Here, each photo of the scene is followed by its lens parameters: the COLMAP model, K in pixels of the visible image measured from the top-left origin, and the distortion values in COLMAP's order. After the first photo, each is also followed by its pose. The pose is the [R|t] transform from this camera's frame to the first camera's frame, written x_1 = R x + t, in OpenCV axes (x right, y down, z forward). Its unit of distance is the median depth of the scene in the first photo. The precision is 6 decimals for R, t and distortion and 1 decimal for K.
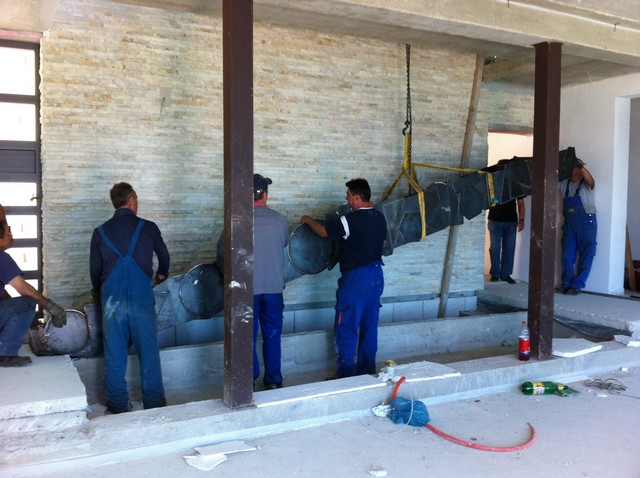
lens RADIAL K [[636.5, 0, 319.6], [0, 636.5, 203.8], [0, 0, 1]] dist [-0.029793, 0.000000]
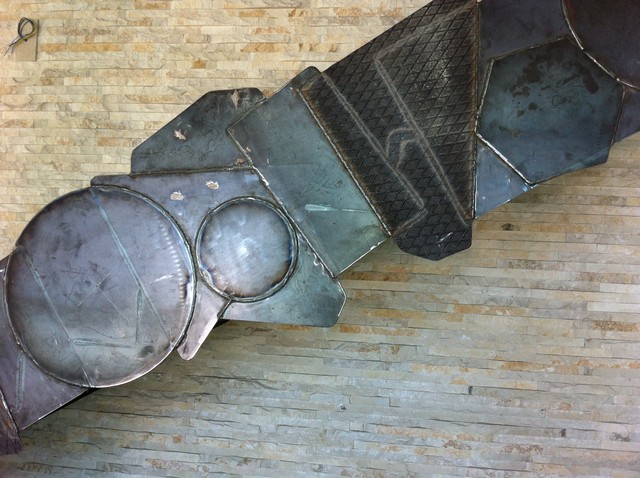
lens RADIAL K [[636.5, 0, 314.3], [0, 636.5, 236.2], [0, 0, 1]] dist [-0.029793, 0.000000]
pose [[0.825947, 0.004510, -0.563729, 0.170933], [-0.038156, 0.998122, -0.047919, -0.018762], [0.562454, 0.061088, 0.824568, 0.774598]]
